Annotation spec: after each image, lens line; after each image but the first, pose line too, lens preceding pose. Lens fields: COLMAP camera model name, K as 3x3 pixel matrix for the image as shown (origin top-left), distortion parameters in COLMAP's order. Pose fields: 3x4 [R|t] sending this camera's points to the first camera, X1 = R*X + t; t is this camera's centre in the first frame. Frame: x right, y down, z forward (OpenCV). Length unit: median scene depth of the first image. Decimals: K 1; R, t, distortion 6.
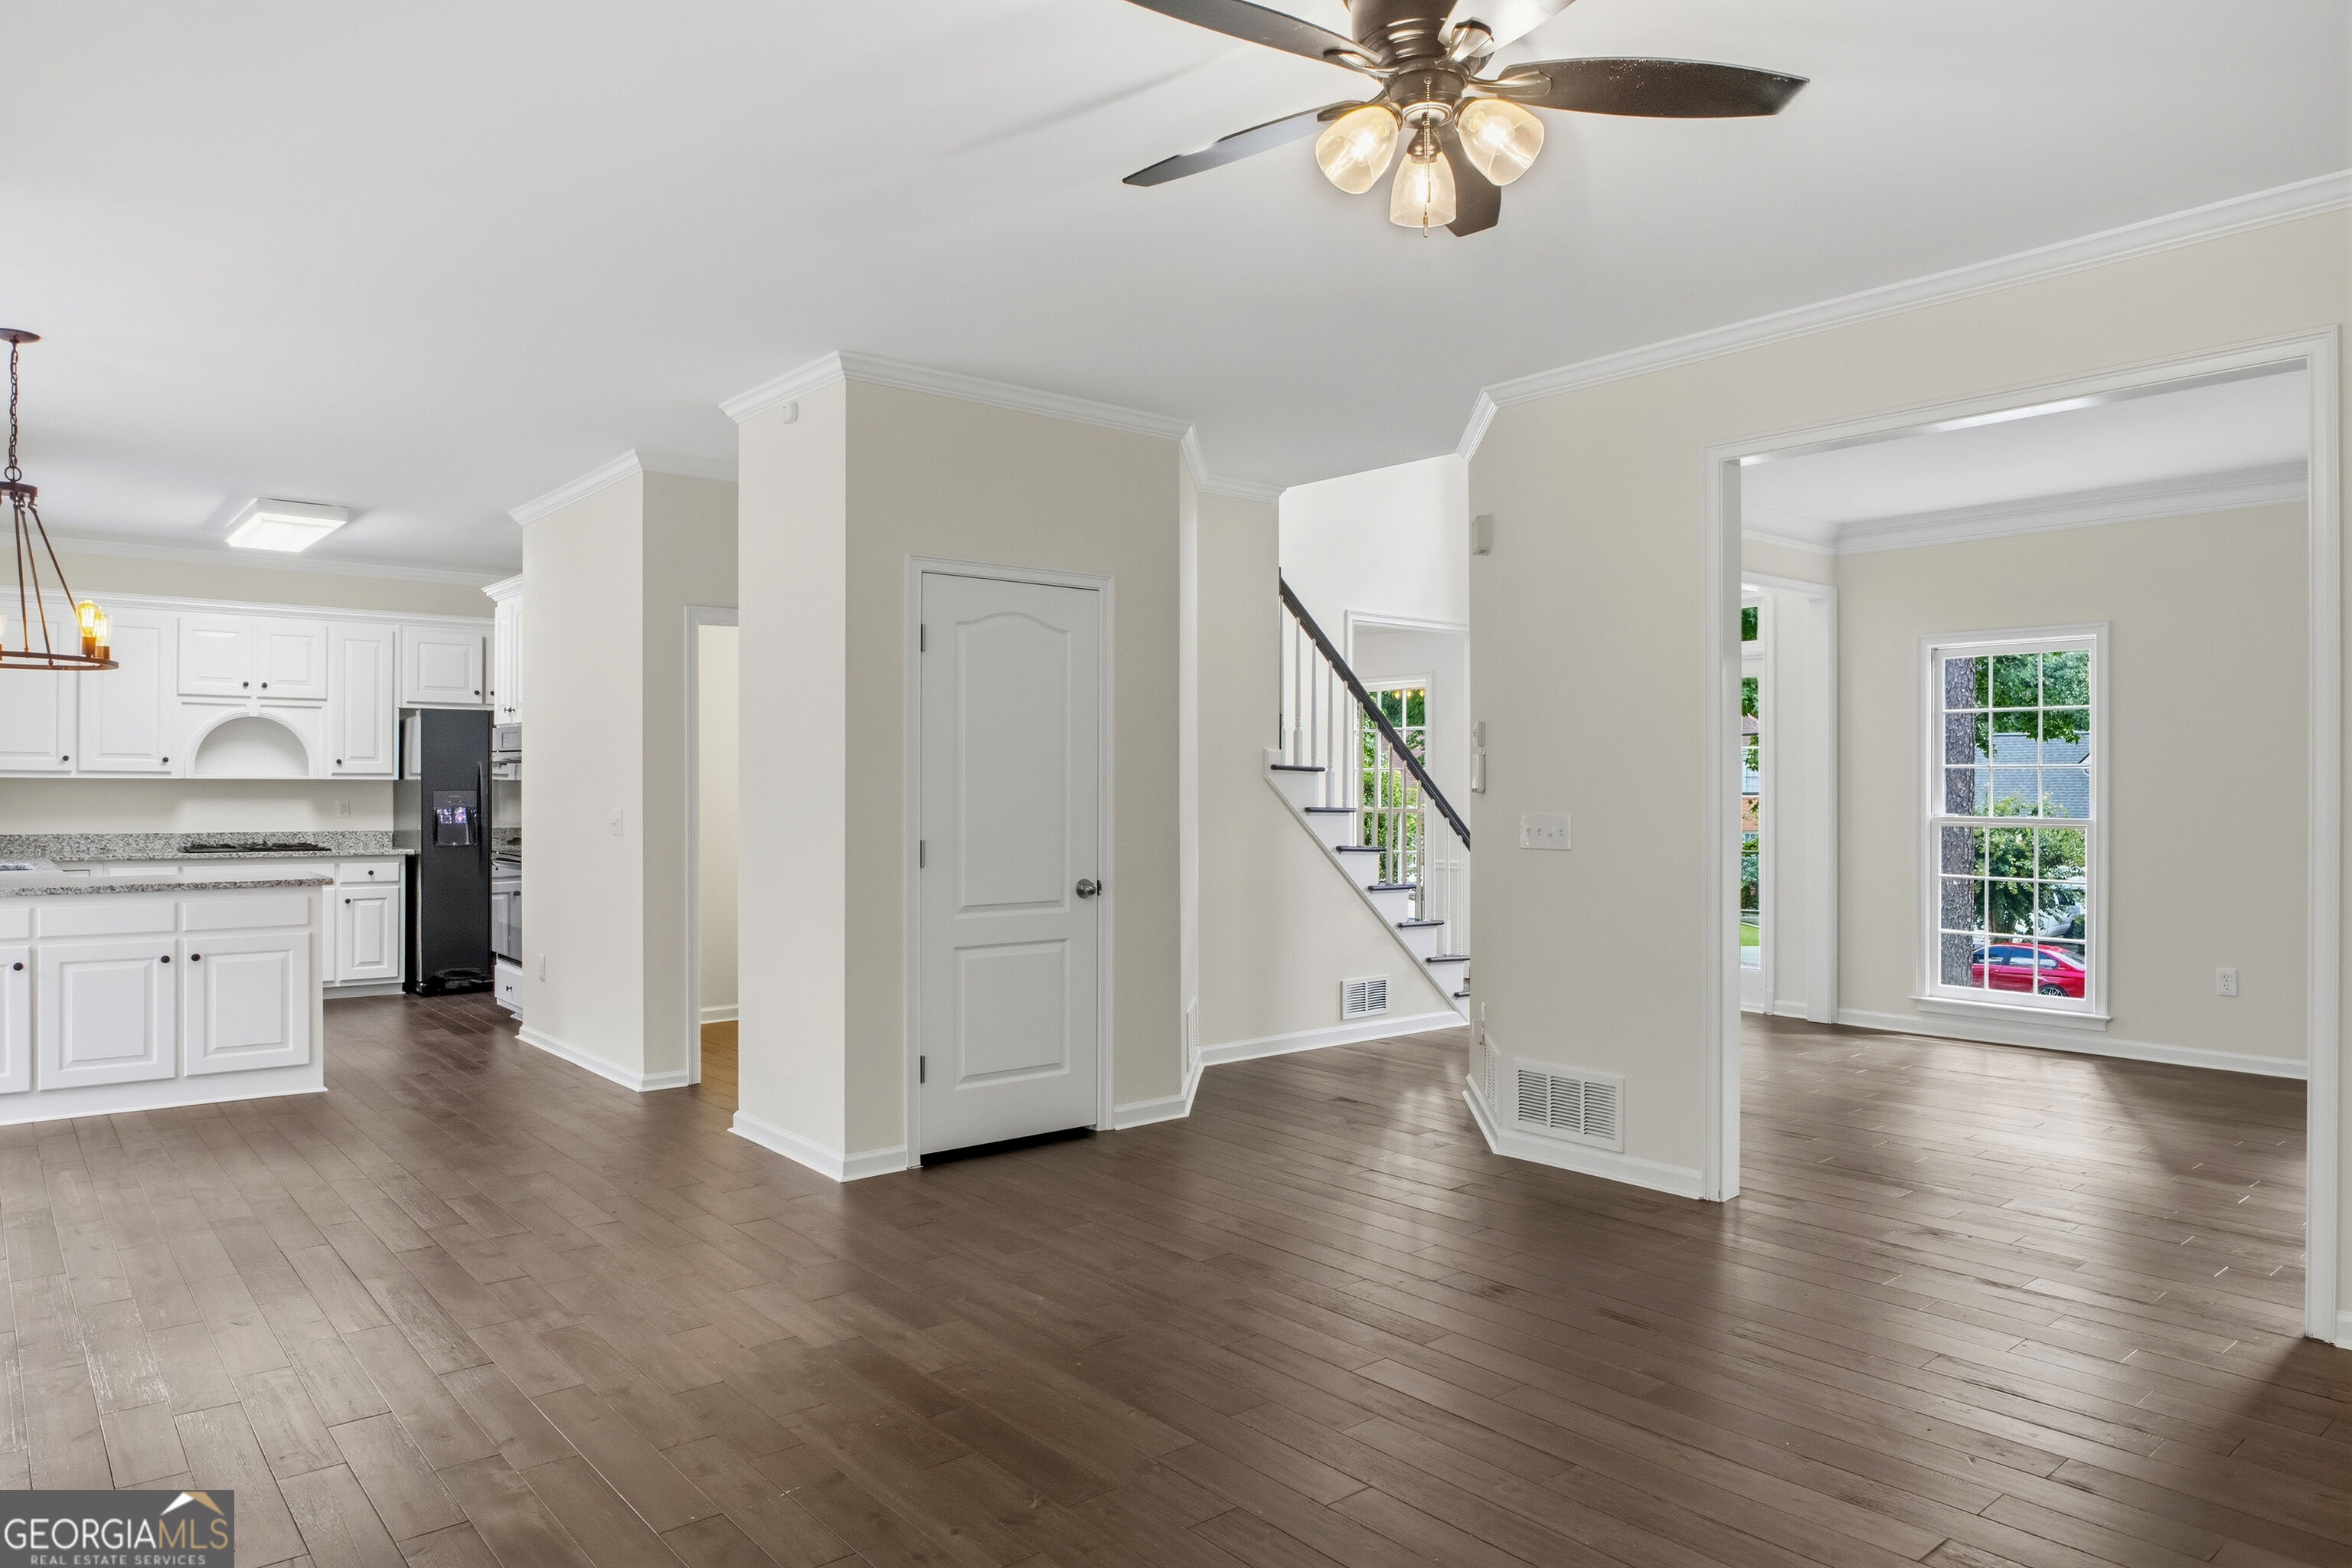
lens RADIAL K [[1496.0, 0, 1183.4], [0, 1496.0, 786.0], [0, 0, 1]] dist [-0.028358, 0.002986]
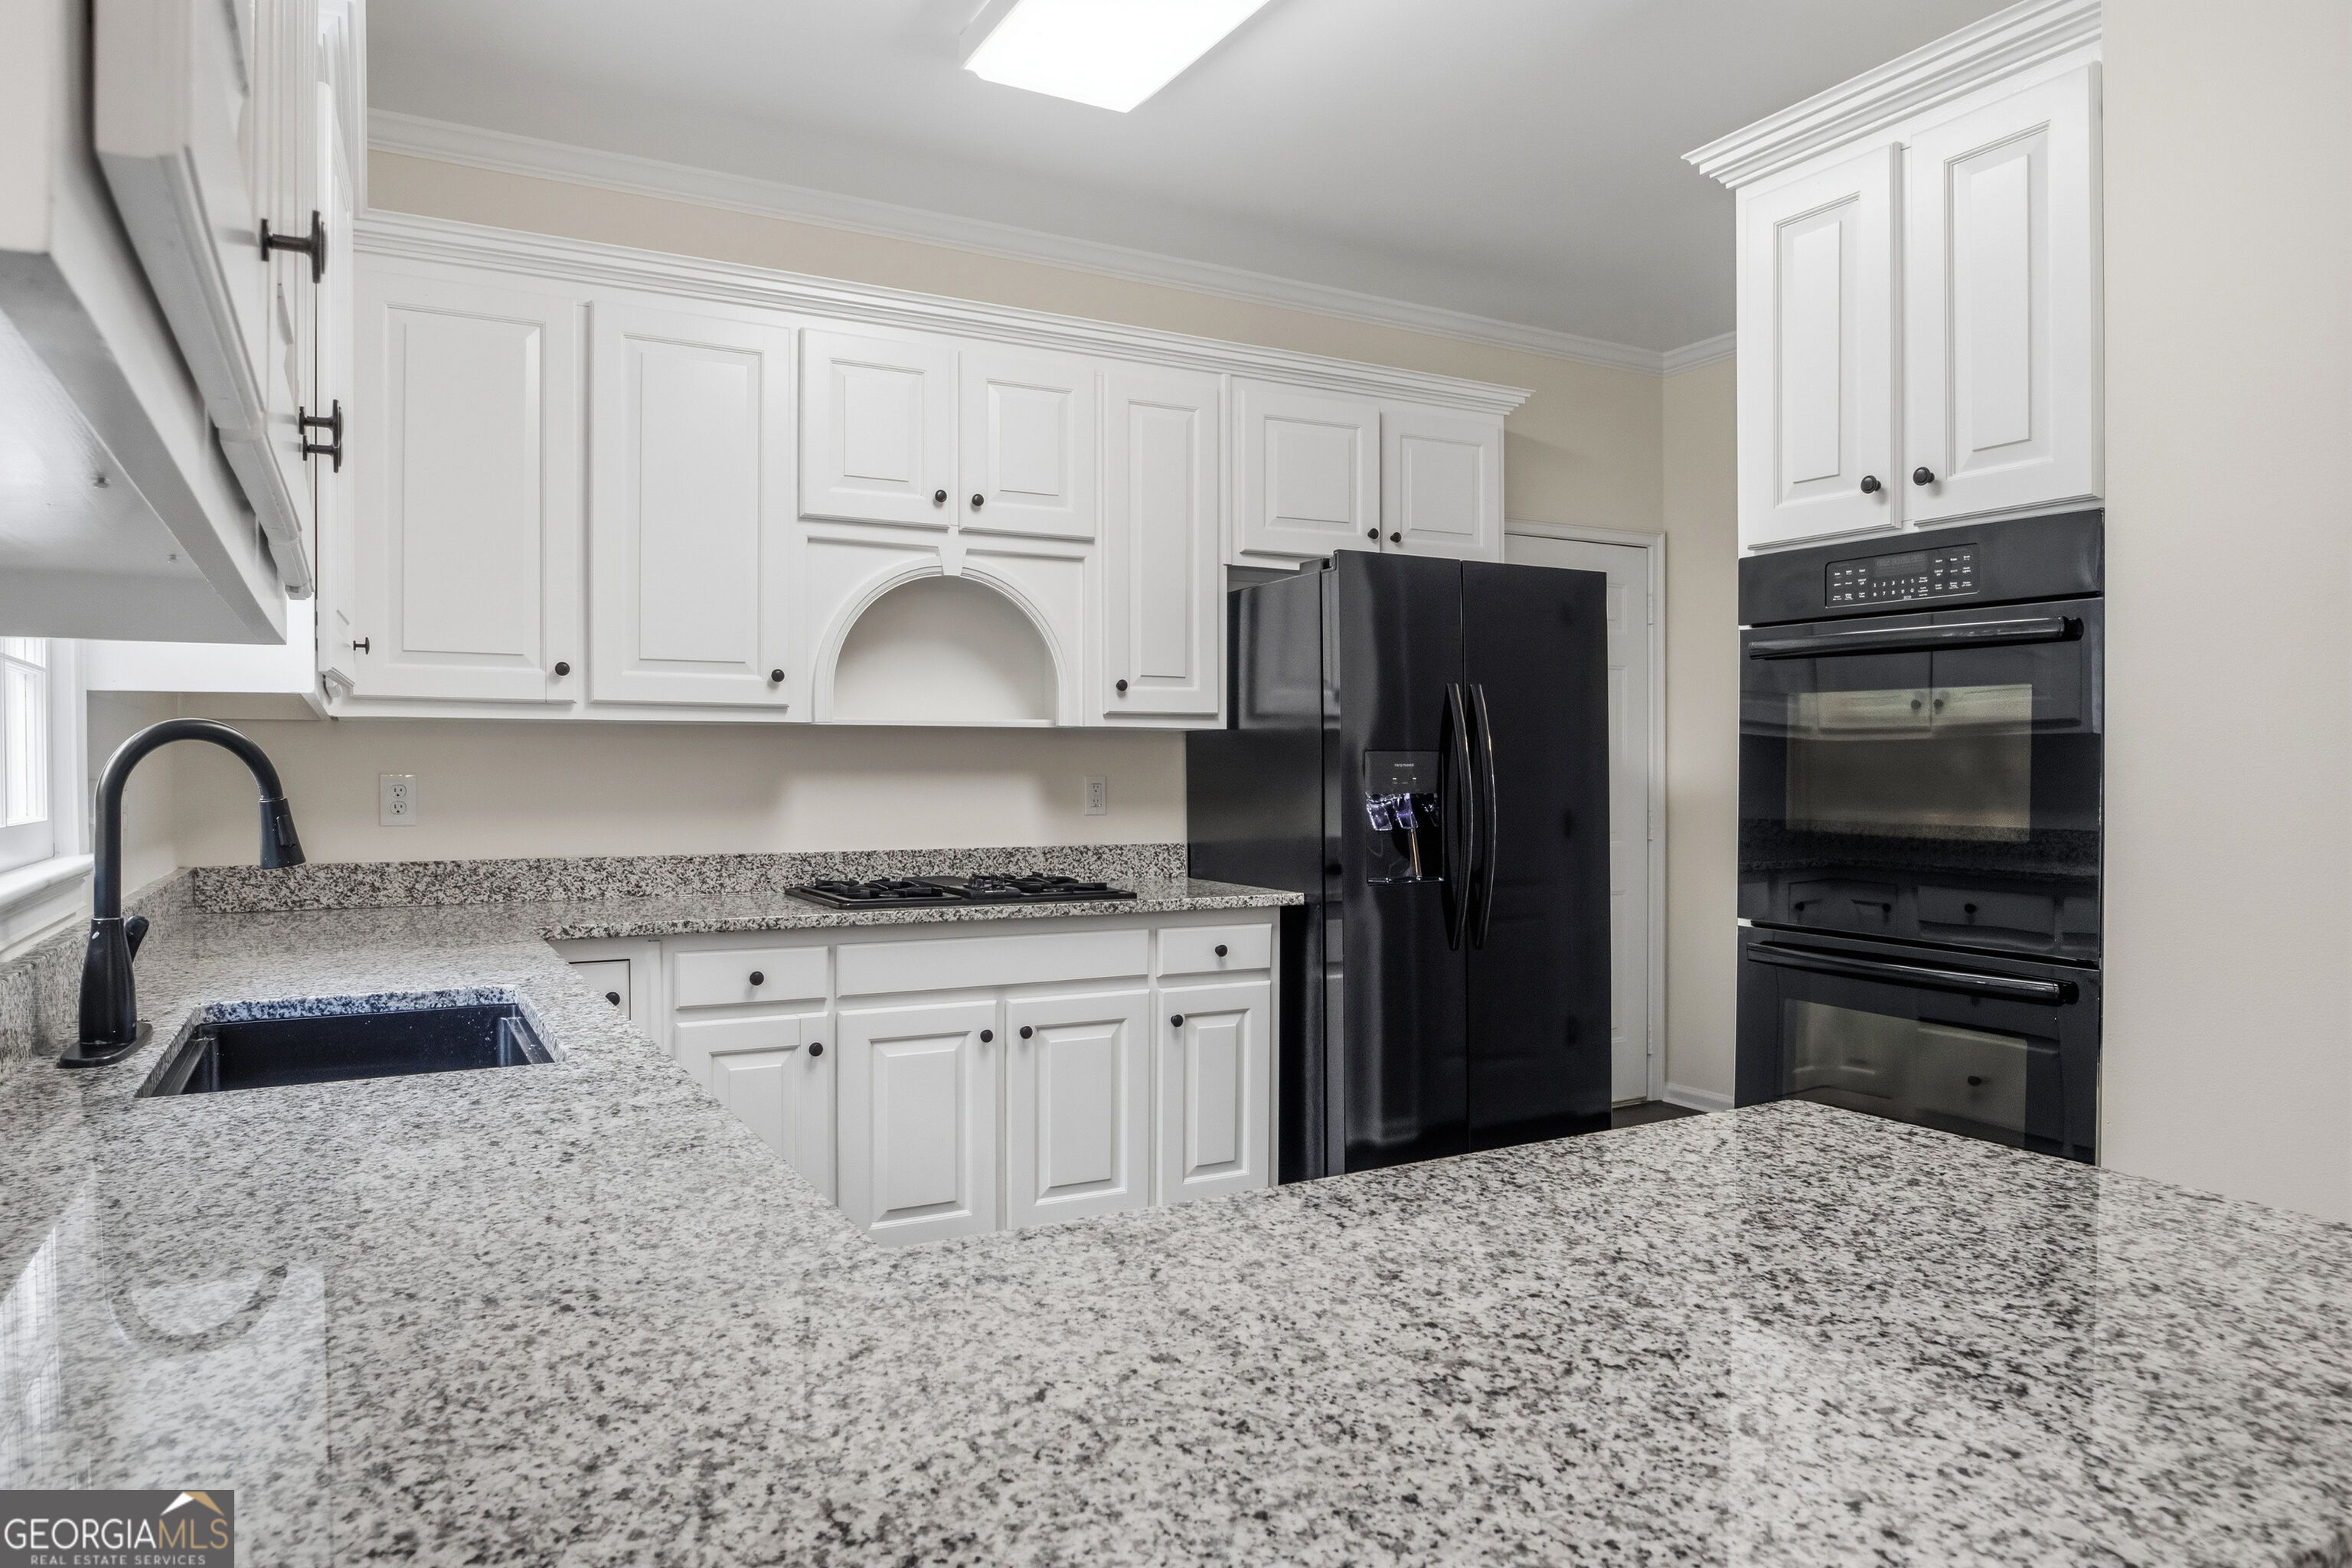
lens RADIAL K [[1496.0, 0, 1169.1], [0, 1496.0, 779.5], [0, 0, 1]] dist [-0.028358, 0.002986]
pose [[0.981577, -0.003027, -0.191045, -0.484632], [0.004049, 0.999980, 0.004957, 0.008793], [0.191026, -0.005639, 0.981569, 0.592690]]
